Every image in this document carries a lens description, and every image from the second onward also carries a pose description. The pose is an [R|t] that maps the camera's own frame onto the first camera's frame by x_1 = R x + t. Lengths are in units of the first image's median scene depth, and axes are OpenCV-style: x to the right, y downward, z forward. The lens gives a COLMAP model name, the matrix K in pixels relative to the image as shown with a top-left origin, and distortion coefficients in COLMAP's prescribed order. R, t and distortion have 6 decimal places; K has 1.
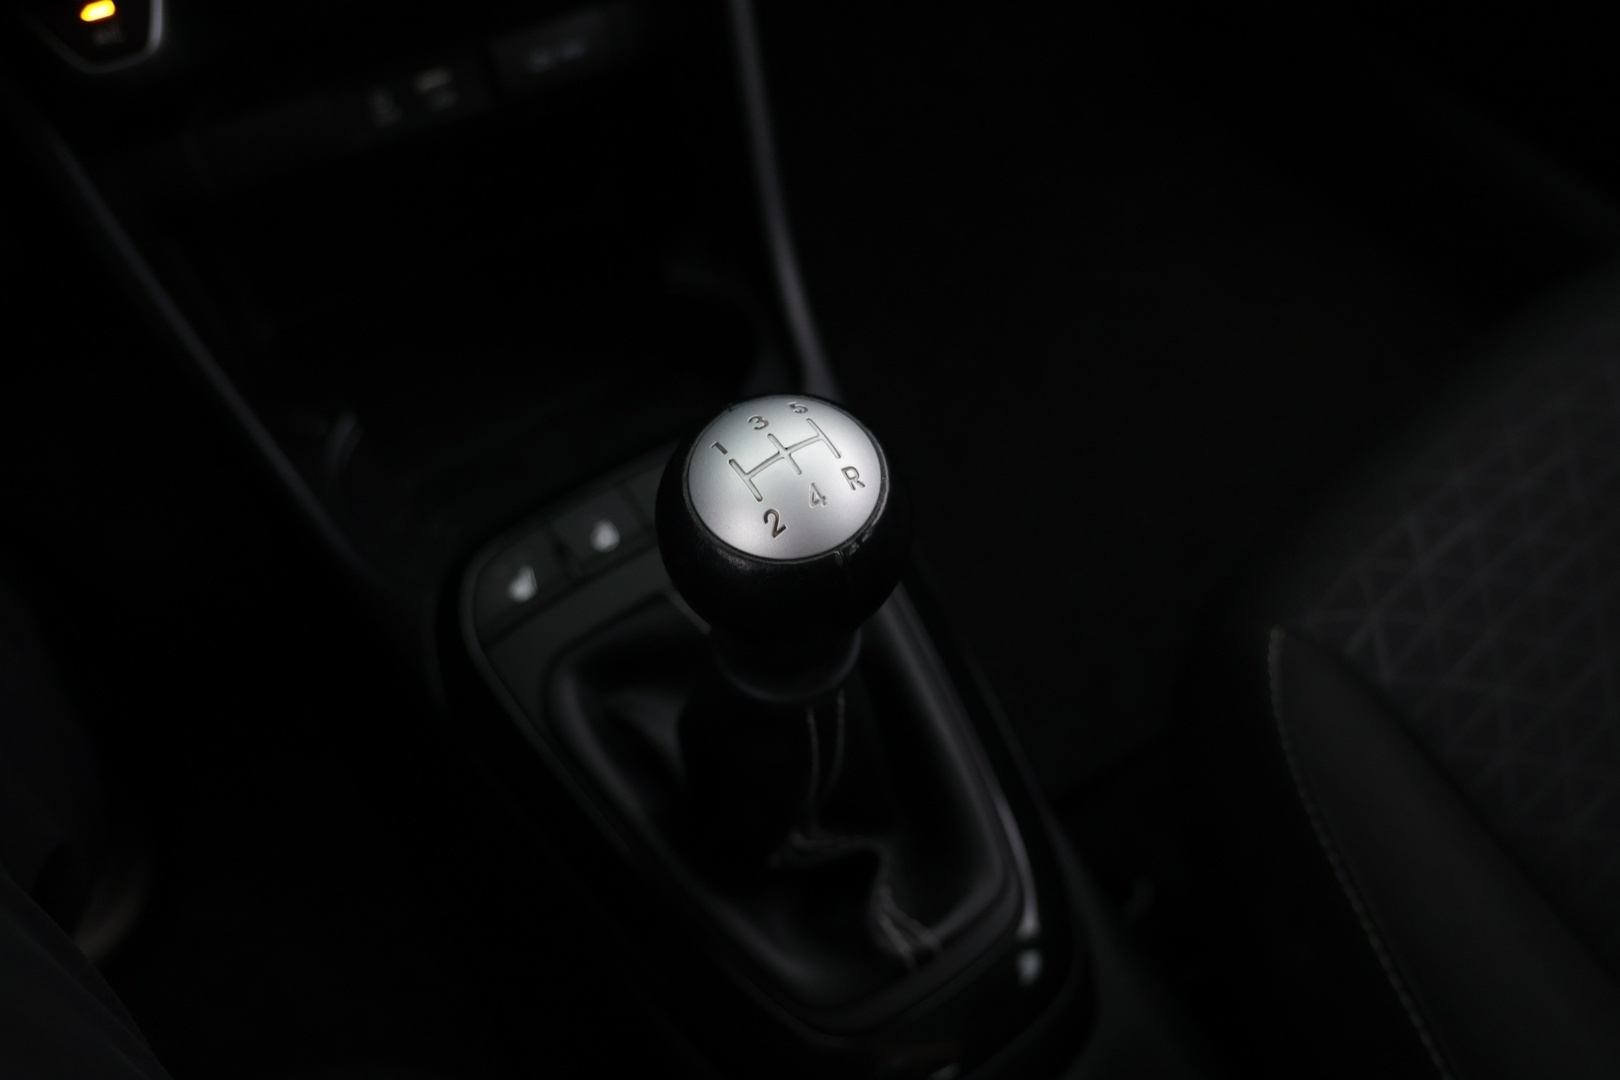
lens RADIAL K [[1357.1, 0, 814.2], [0, 1357.1, 547.0], [0, 0, 1]] dist [-0.033153, 0.027356]
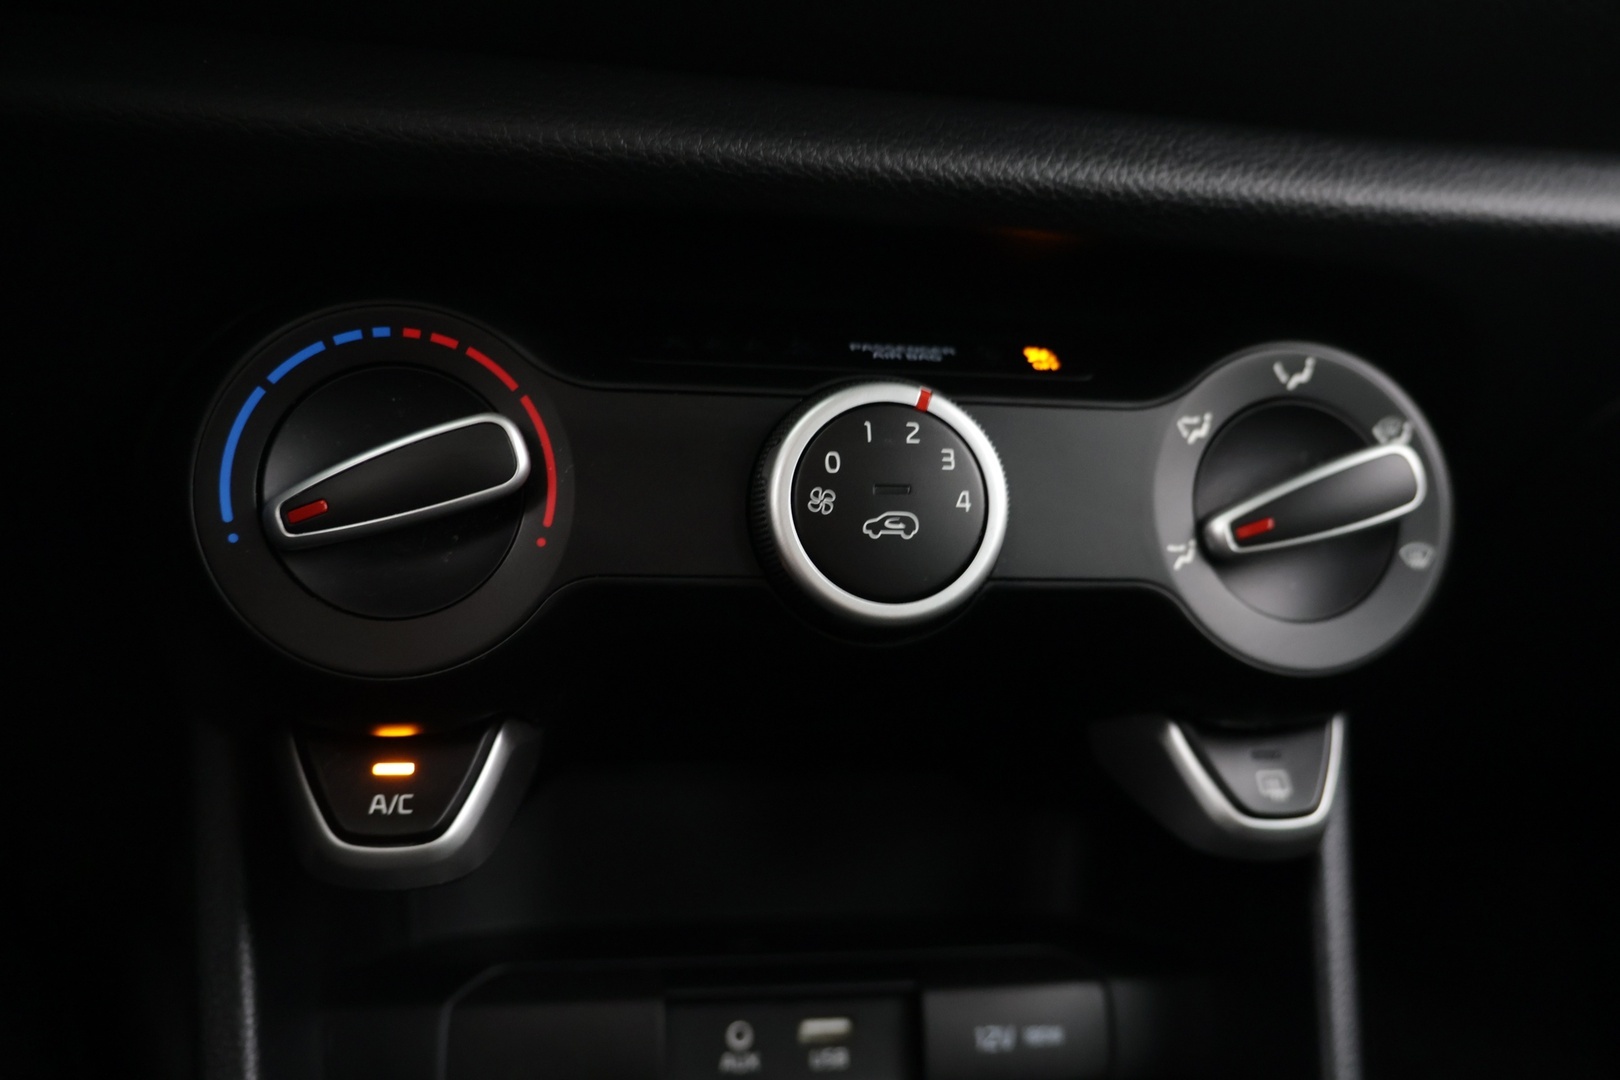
lens RADIAL K [[1357.1, 0, 815.8], [0, 1357.1, 537.8], [0, 0, 1]] dist [-0.033153, 0.027356]
pose [[0.947510, 0.141198, -0.286857, -0.157499], [-0.299343, 0.706980, -0.640760, -0.112554], [0.112328, 0.692995, 0.712138, 0.444960]]
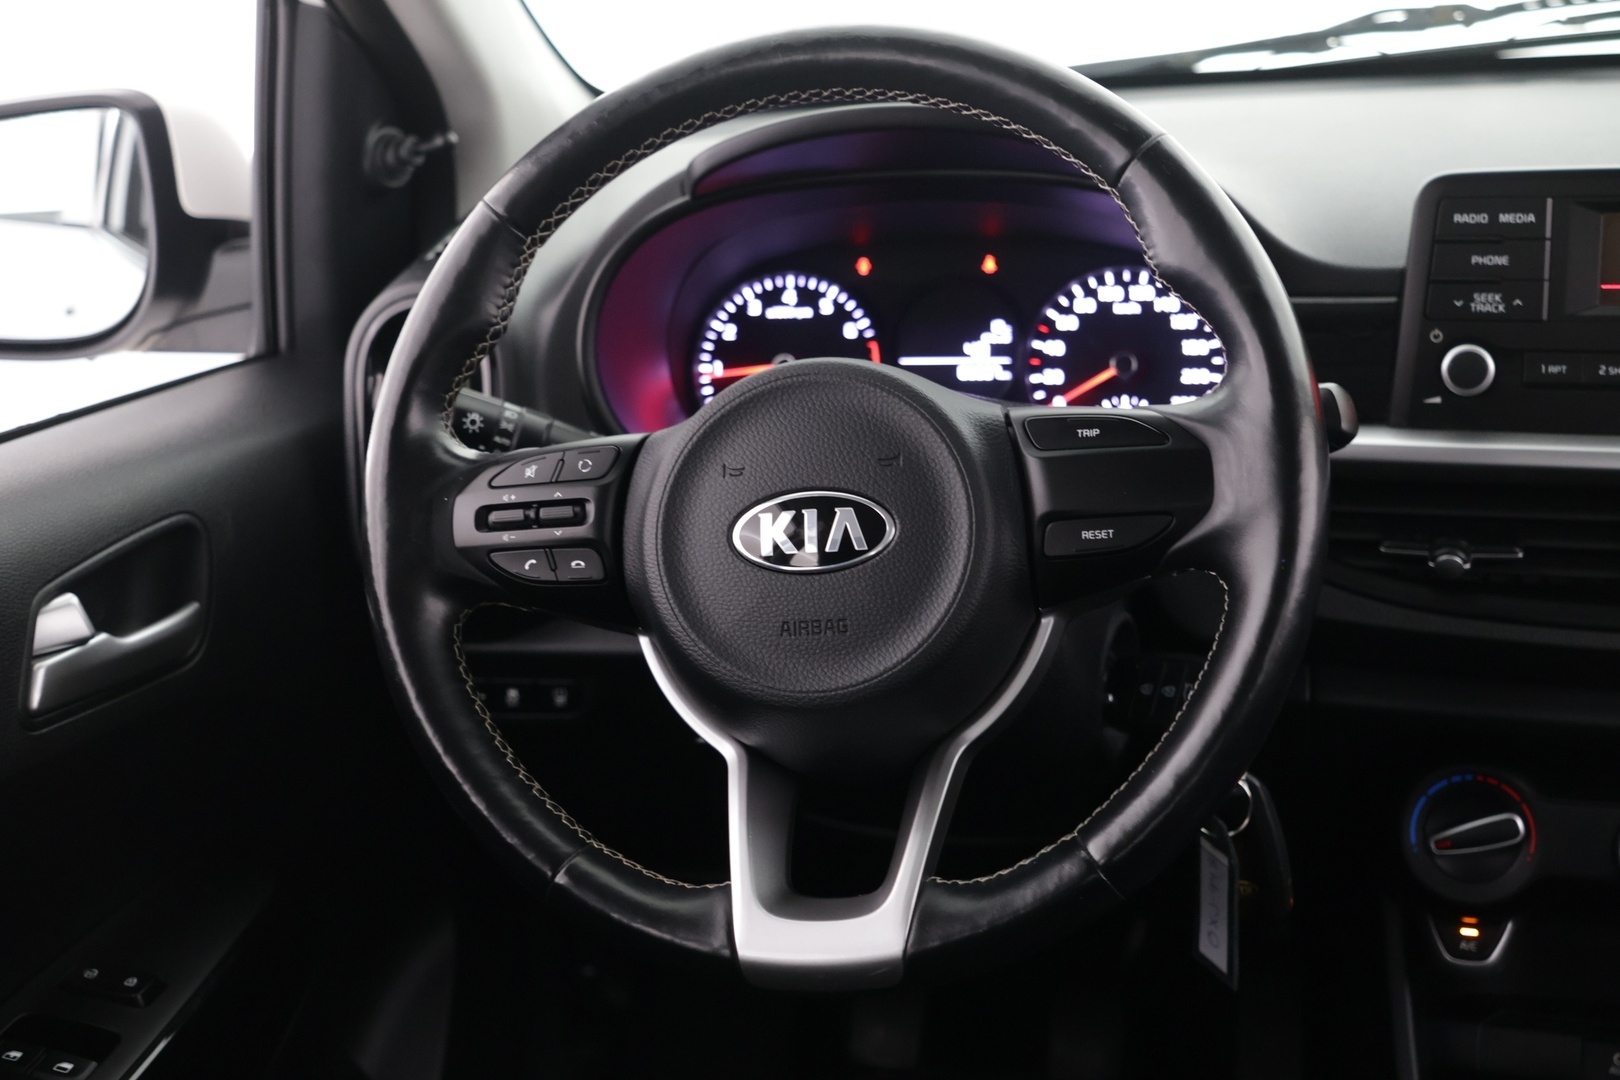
lens RADIAL K [[2079.7, 0, 798.1], [0, 2079.7, 515.7], [0, 0, 1]] dist [0.003500, 0.000000]
pose [[0.684071, 0.186743, -0.705105, 0.587861], [-0.568313, 0.742417, -0.354735, 0.571694], [0.457238, 0.643384, 0.613995, -1.225058]]
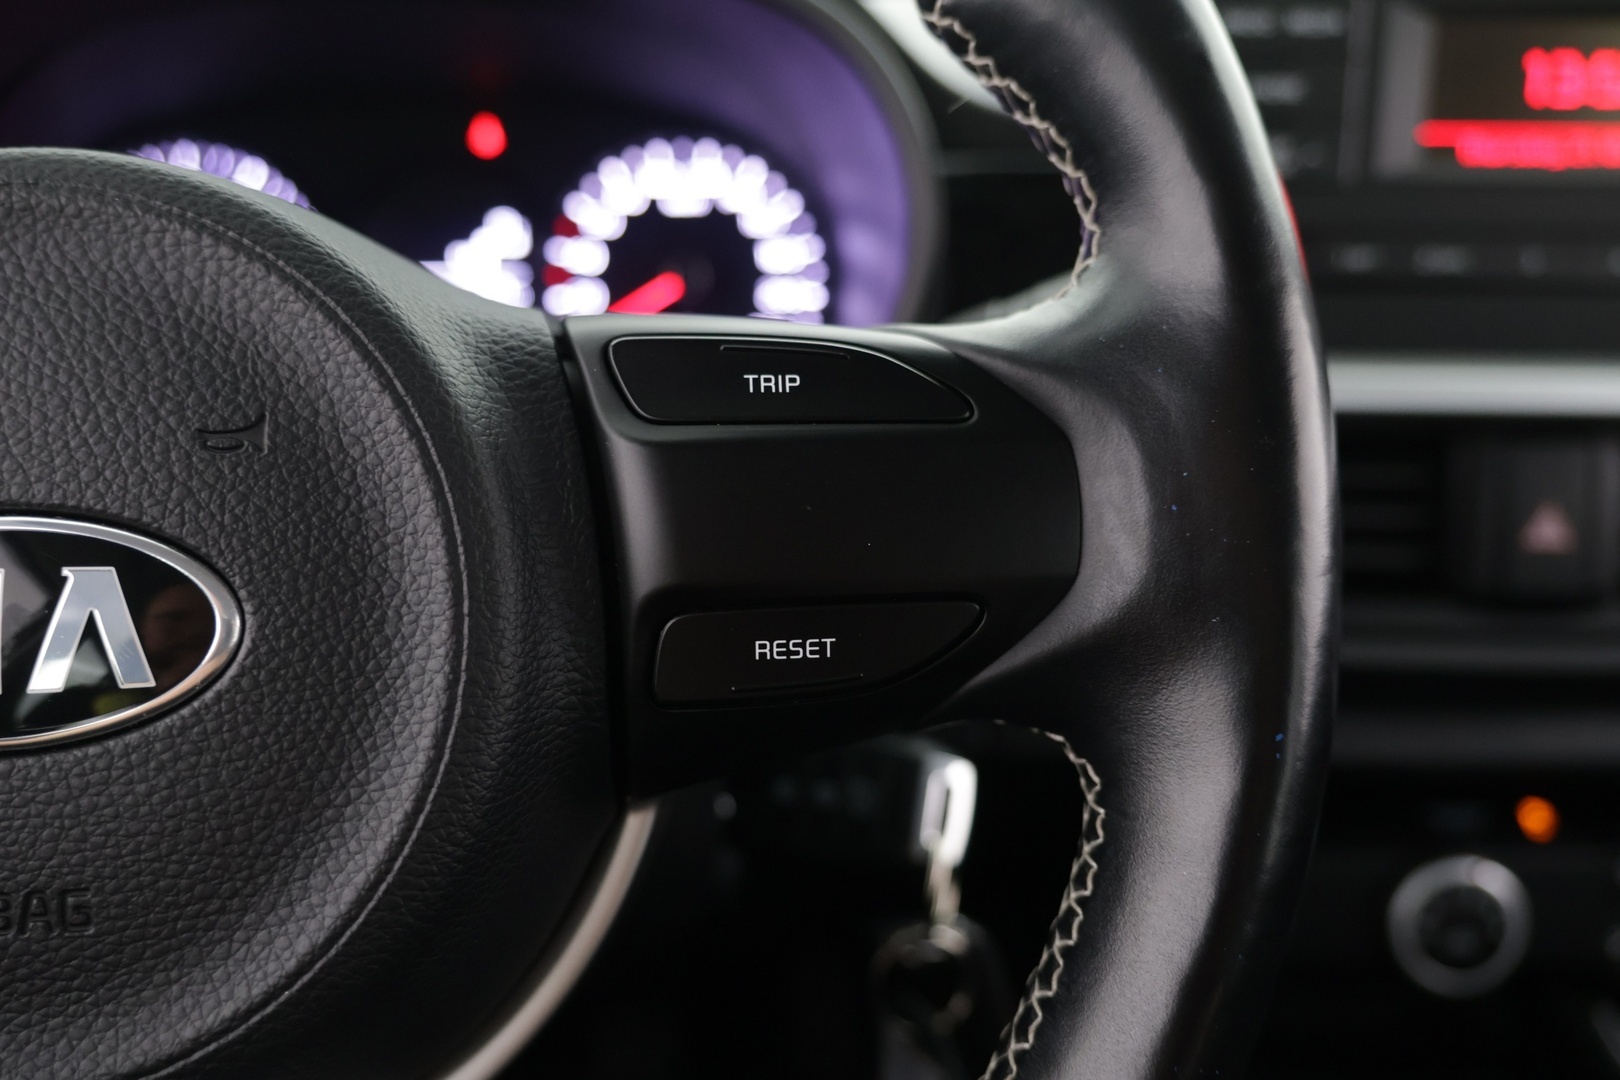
lens RADIAL K [[1357.1, 0, 802.4], [0, 1357.1, 501.2], [0, 0, 1]] dist [-0.033153, 0.027356]
pose [[0.868367, 0.240824, -0.433523, -0.330453], [-0.448934, 0.753149, -0.480858, -0.033573], [0.210705, 0.612185, 0.762124, -0.350193]]
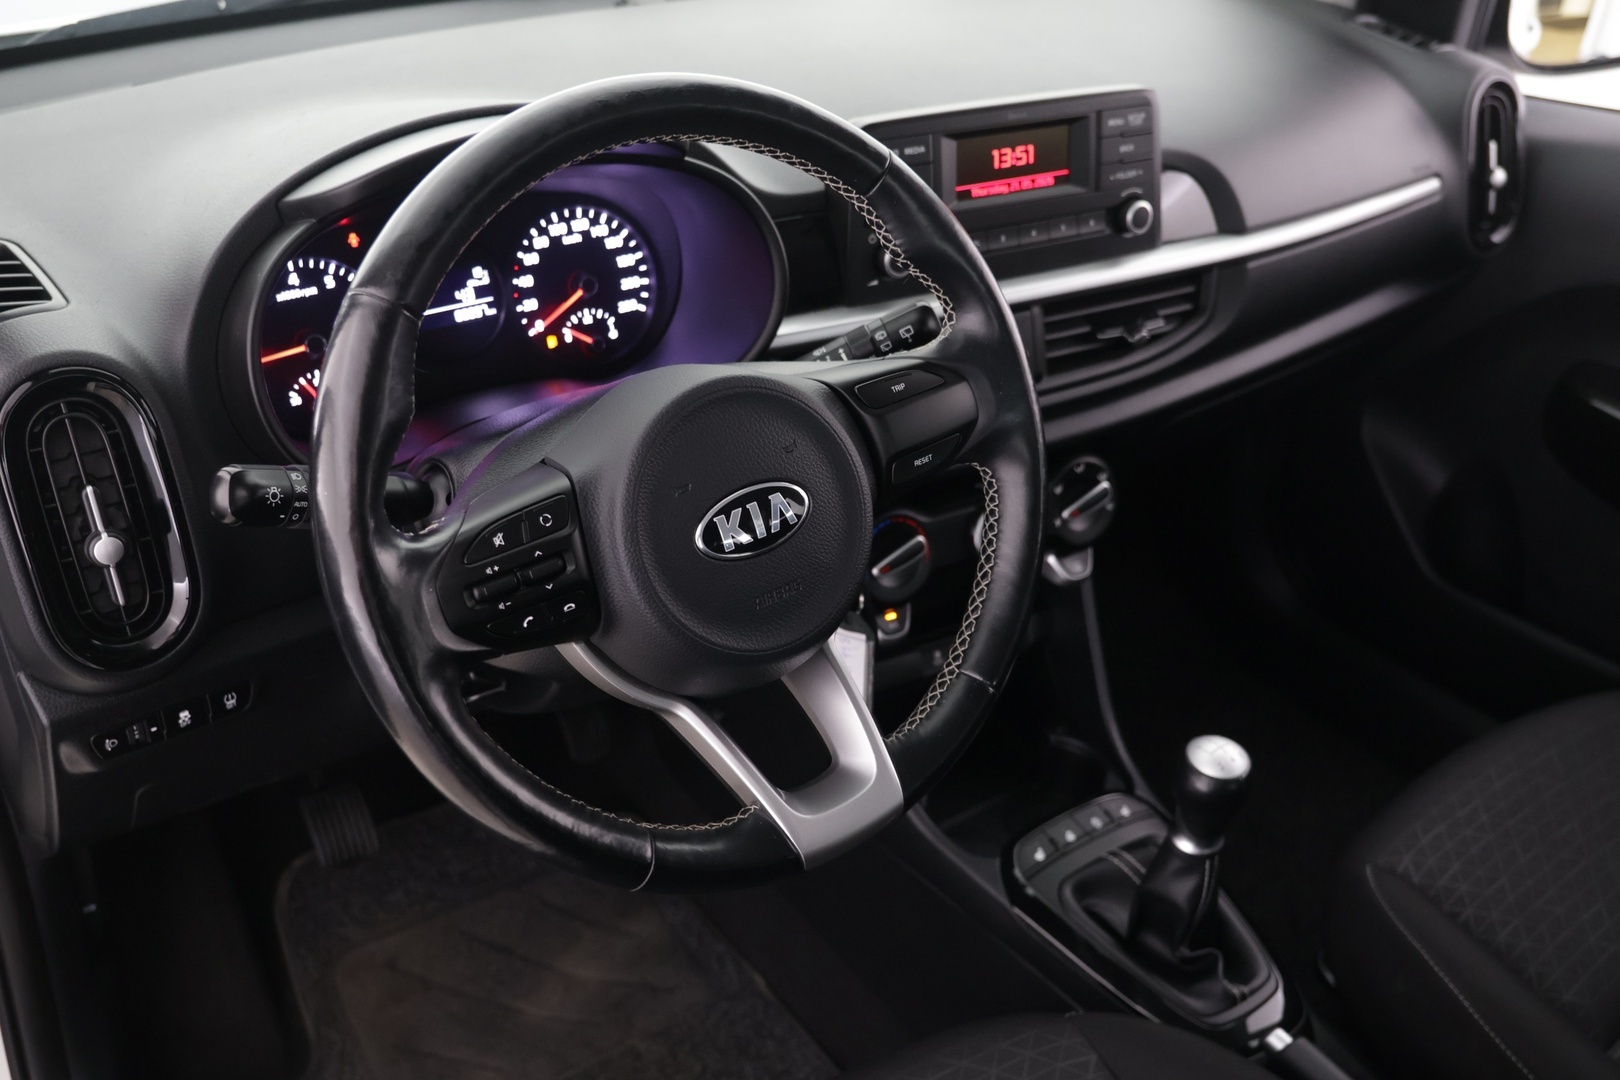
lens RADIAL K [[1534.2, 0, 807.8], [0, 1534.2, 525.4], [0, 0, 1]] dist [-0.011492, 0.000000]
pose [[0.999081, 0.022120, 0.036715, -0.730365], [-0.004574, 0.906689, -0.421774, 0.632716], [-0.042619, 0.421219, 0.905957, -1.599784]]
